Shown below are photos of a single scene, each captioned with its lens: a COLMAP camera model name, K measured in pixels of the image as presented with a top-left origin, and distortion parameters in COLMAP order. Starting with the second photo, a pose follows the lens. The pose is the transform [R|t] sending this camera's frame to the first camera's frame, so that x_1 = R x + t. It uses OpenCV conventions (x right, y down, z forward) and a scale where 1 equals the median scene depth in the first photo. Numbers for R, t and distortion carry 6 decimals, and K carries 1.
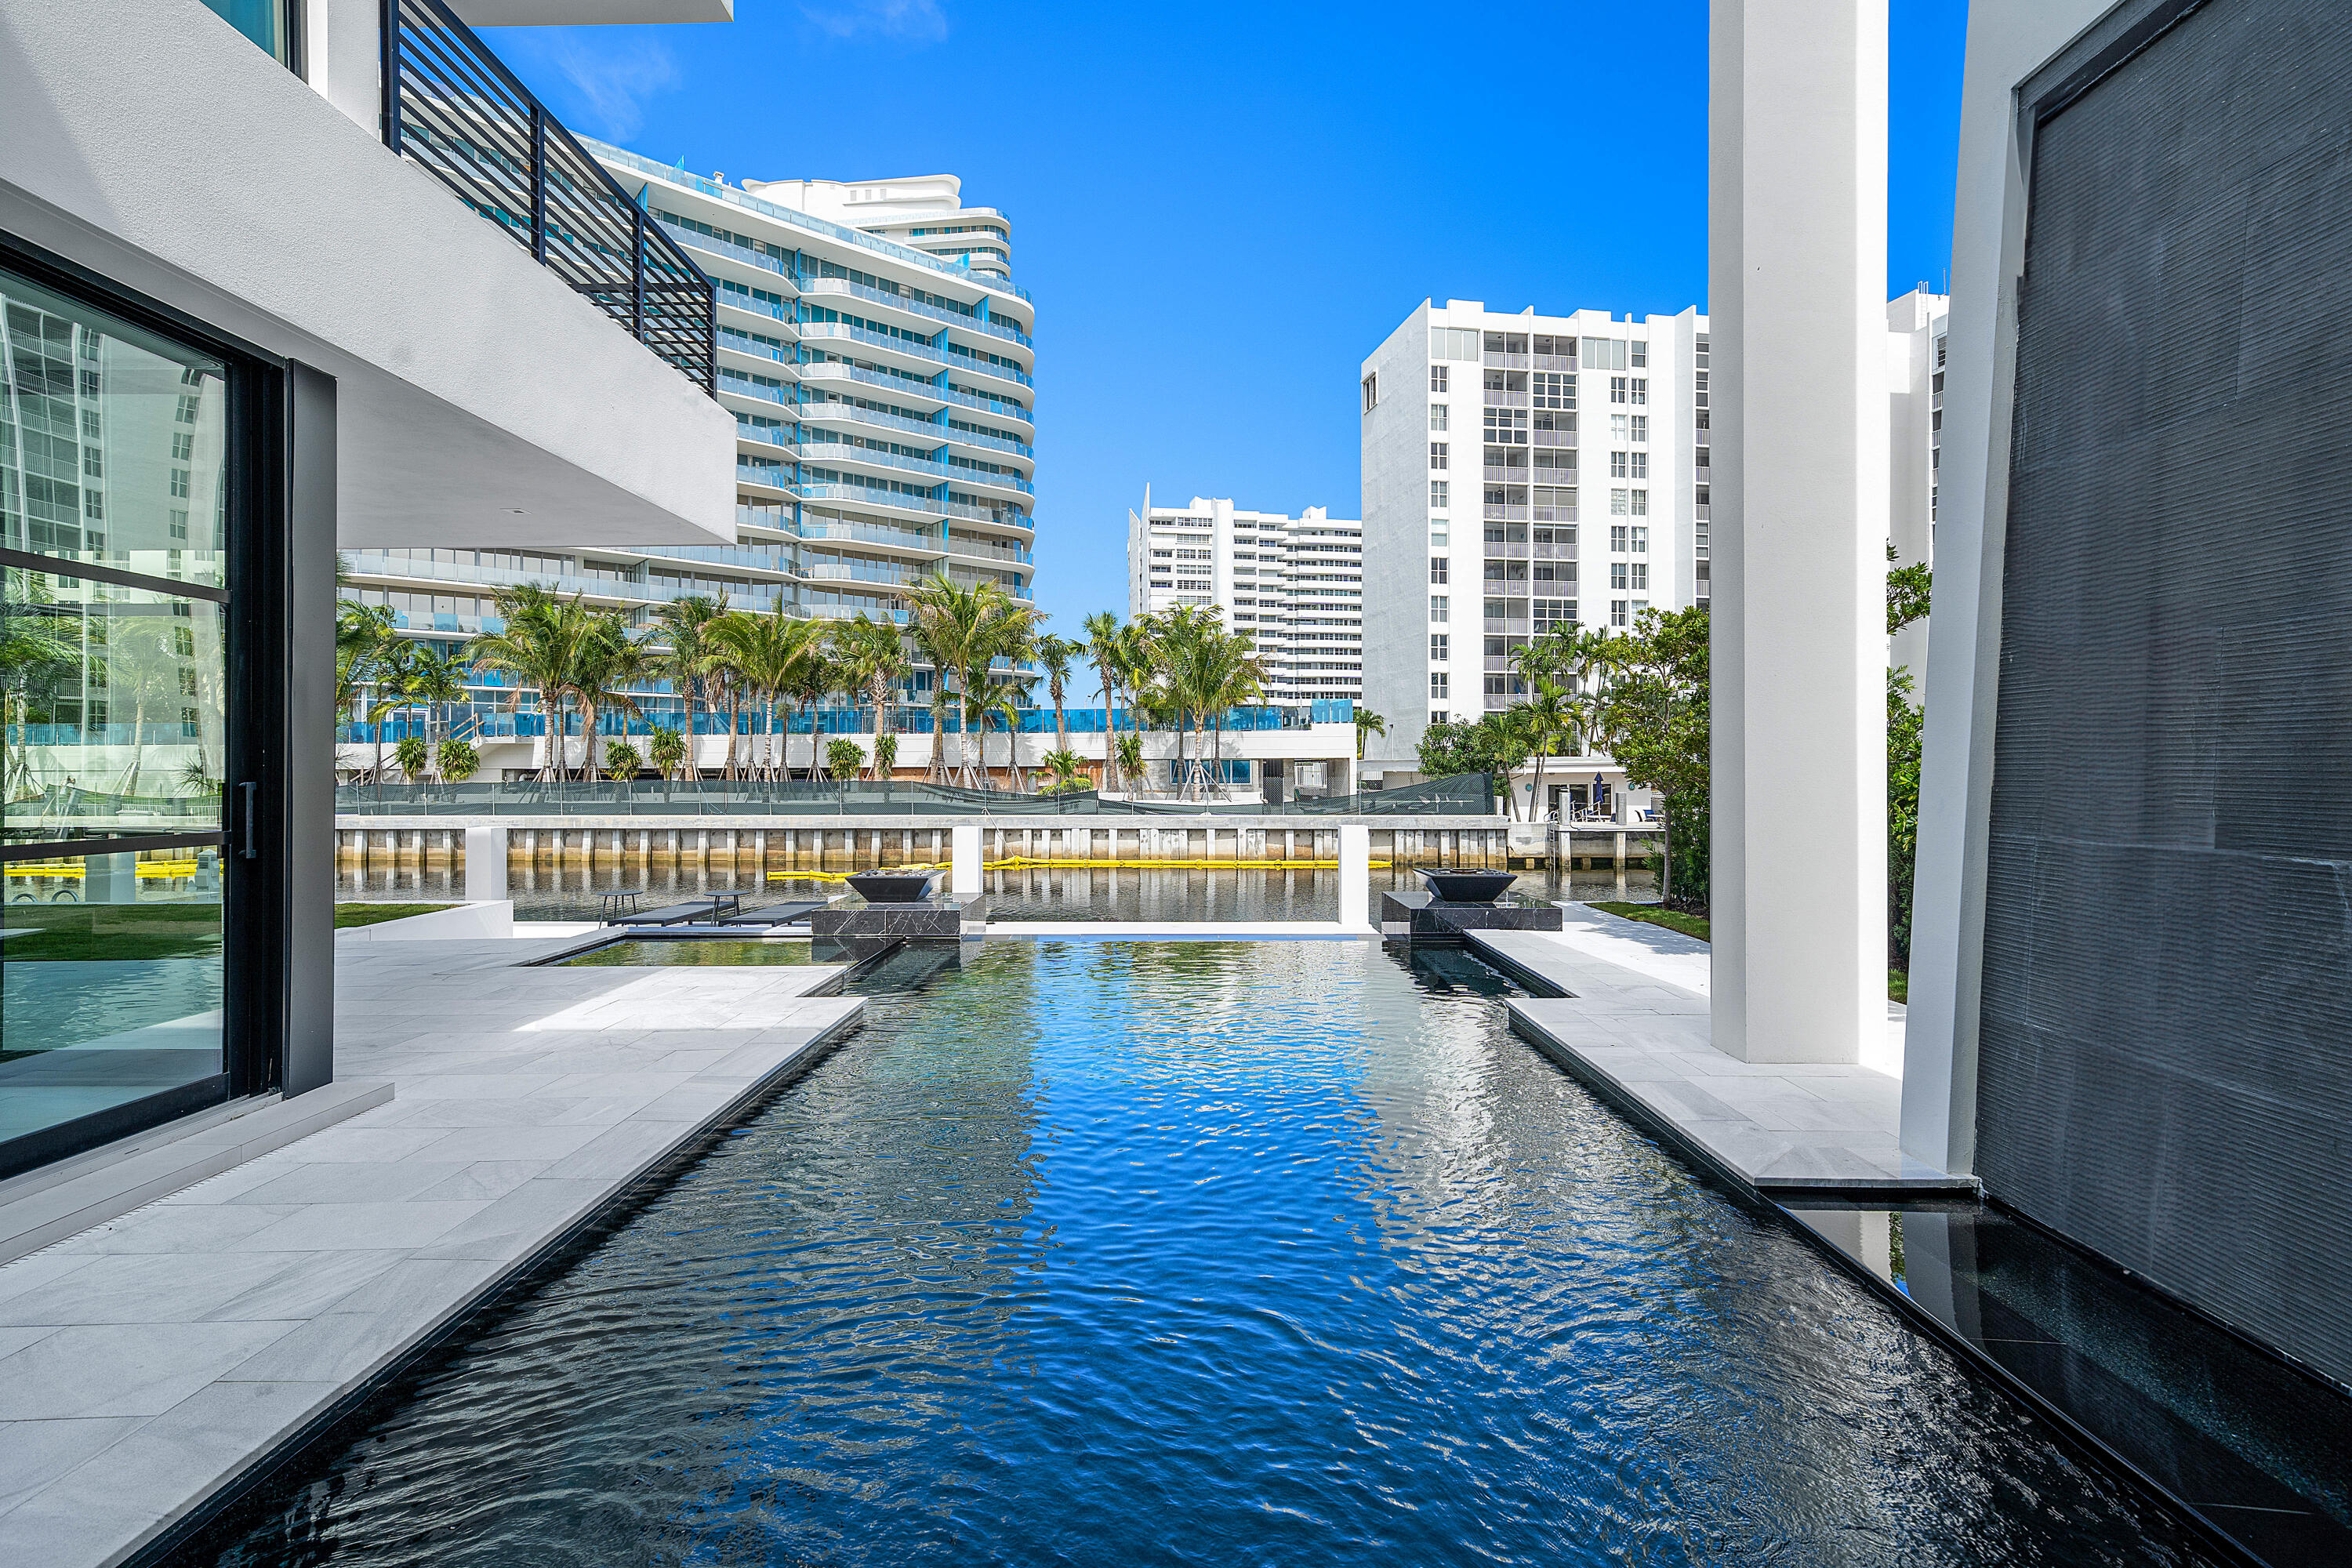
lens RADIAL K [[1100.2, 0, 1133.8], [0, 1100.2, 754.6], [0, 0, 1]] dist [0.021832, 0.000054]
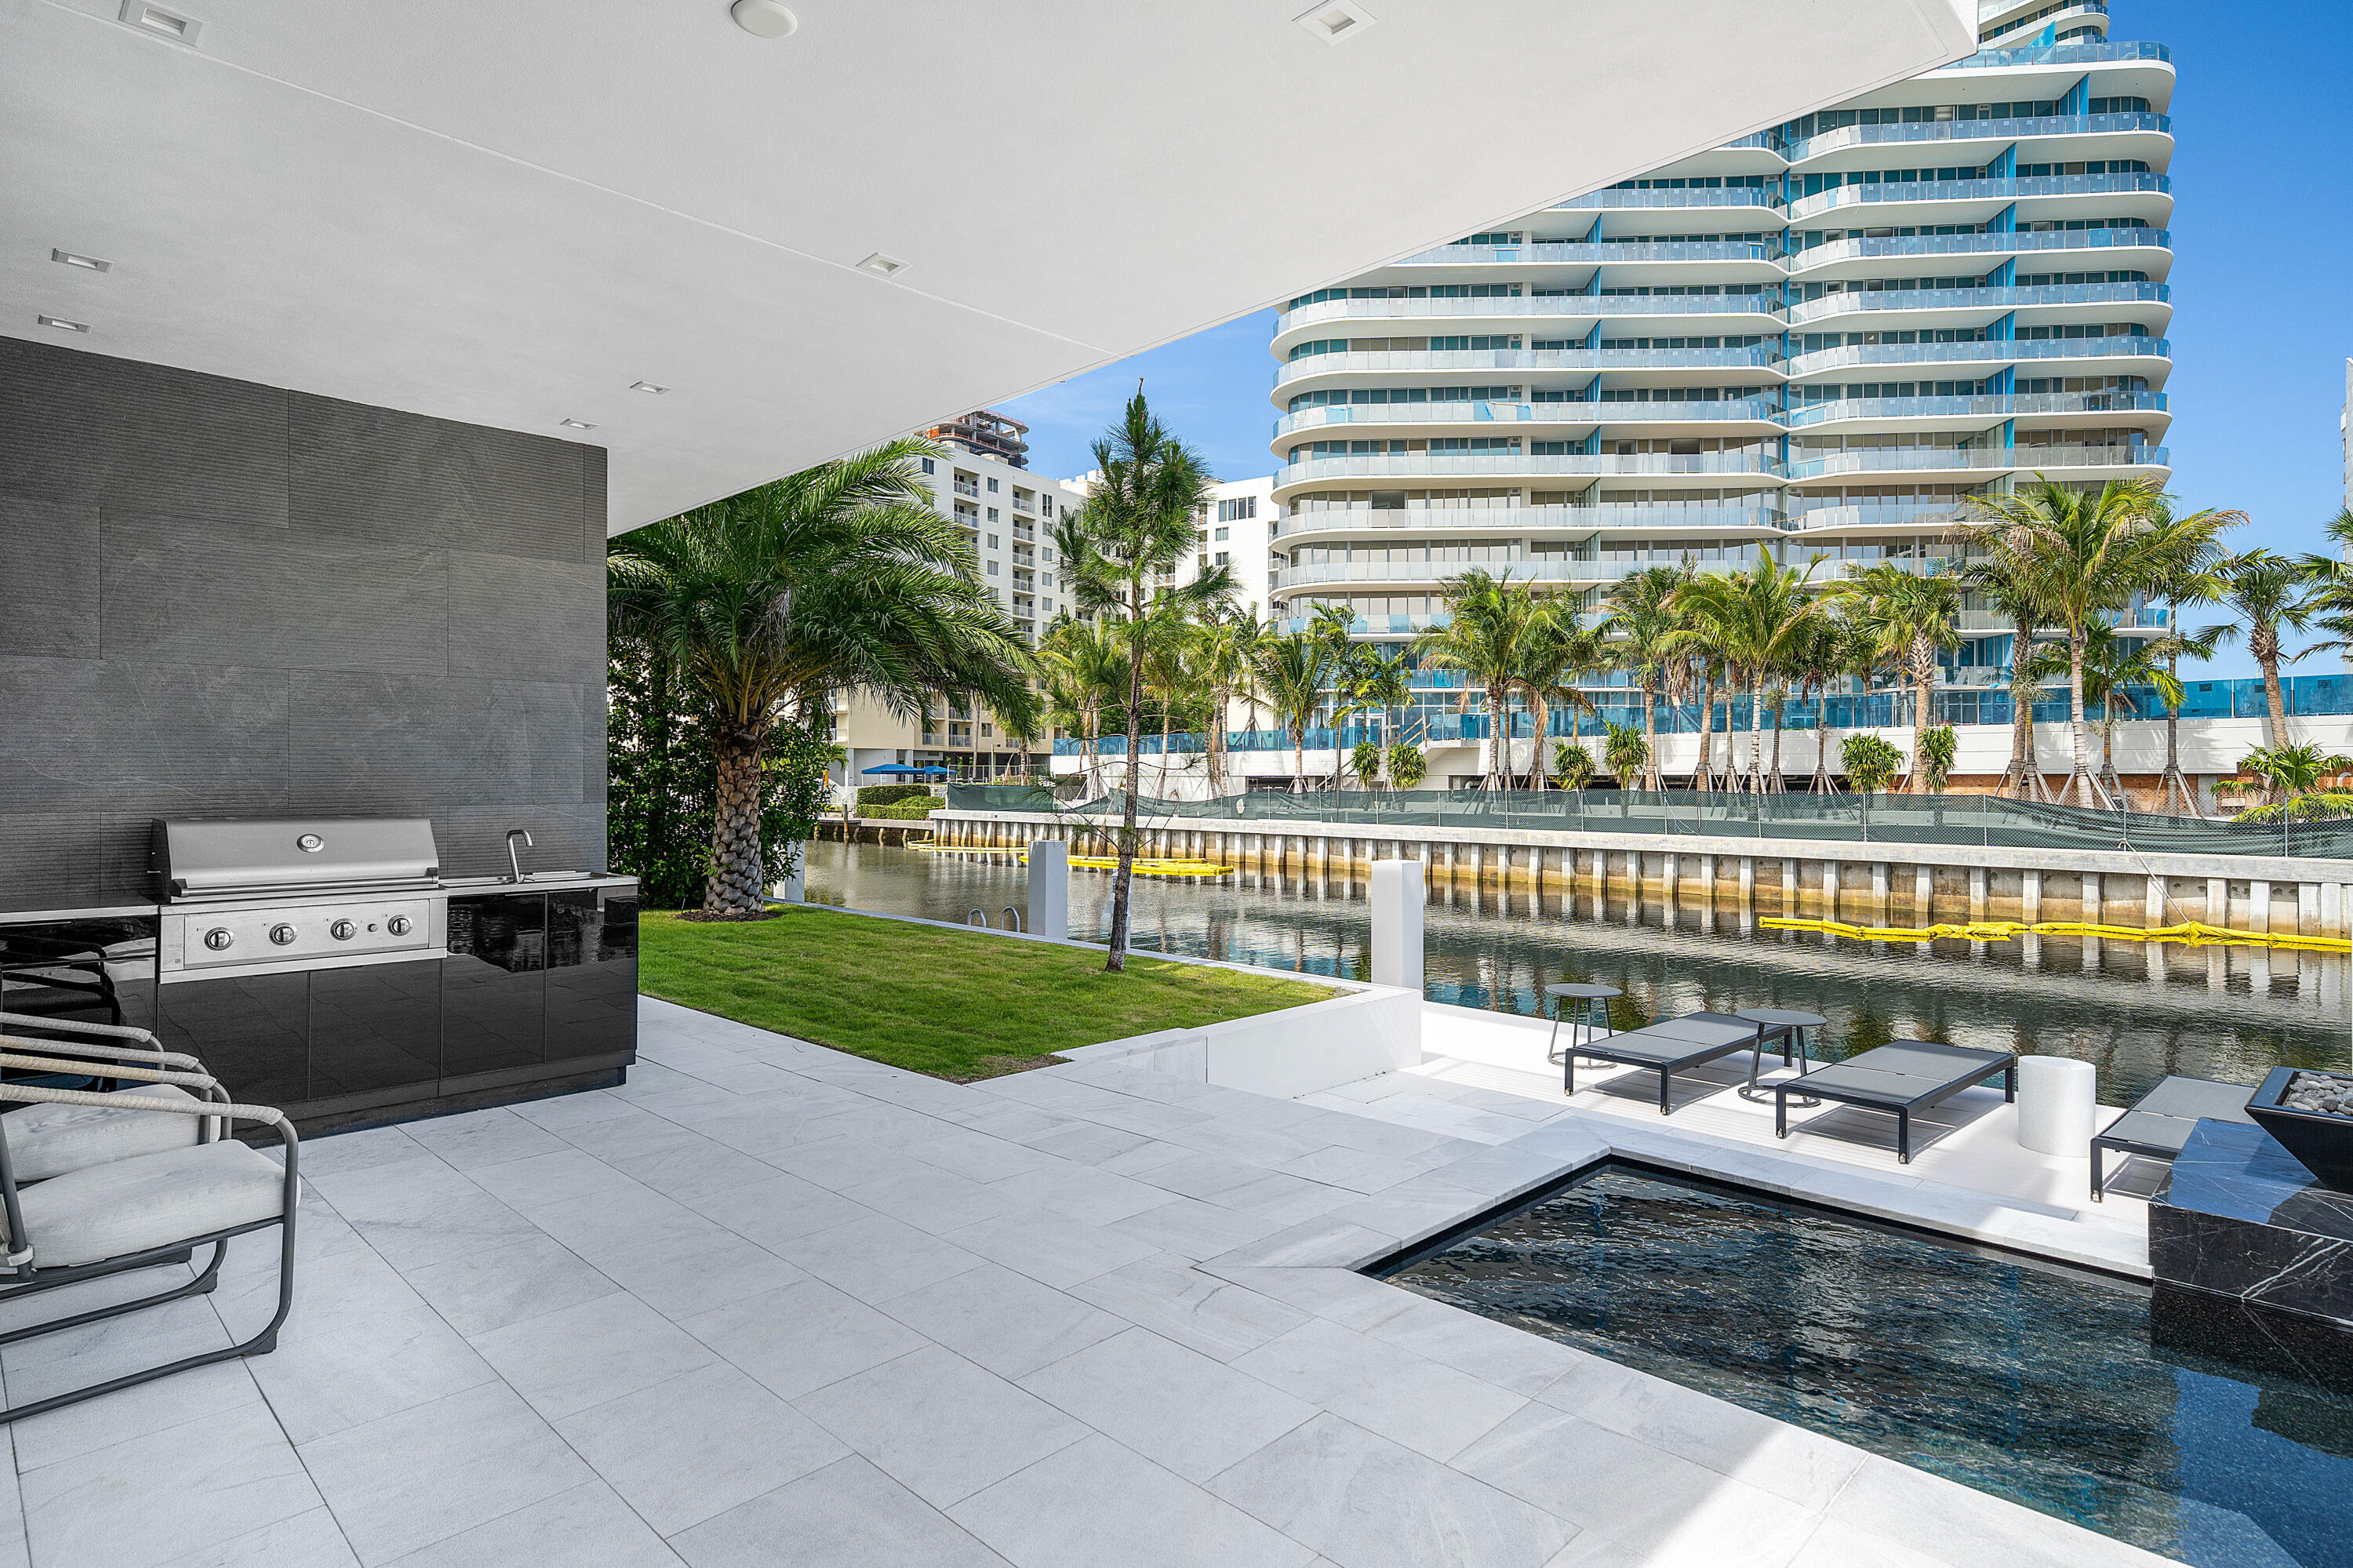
lens RADIAL K [[1244.4, 0, 1176.5], [0, 1244.4, 784.0], [0, 0, 1]] dist [0.000692, 0.000166]
pose [[0.739041, 0.006799, -0.673626, -0.046535], [0.006560, 0.999829, 0.017288, 0.000706], [0.673628, -0.017196, 0.738871, 0.095072]]
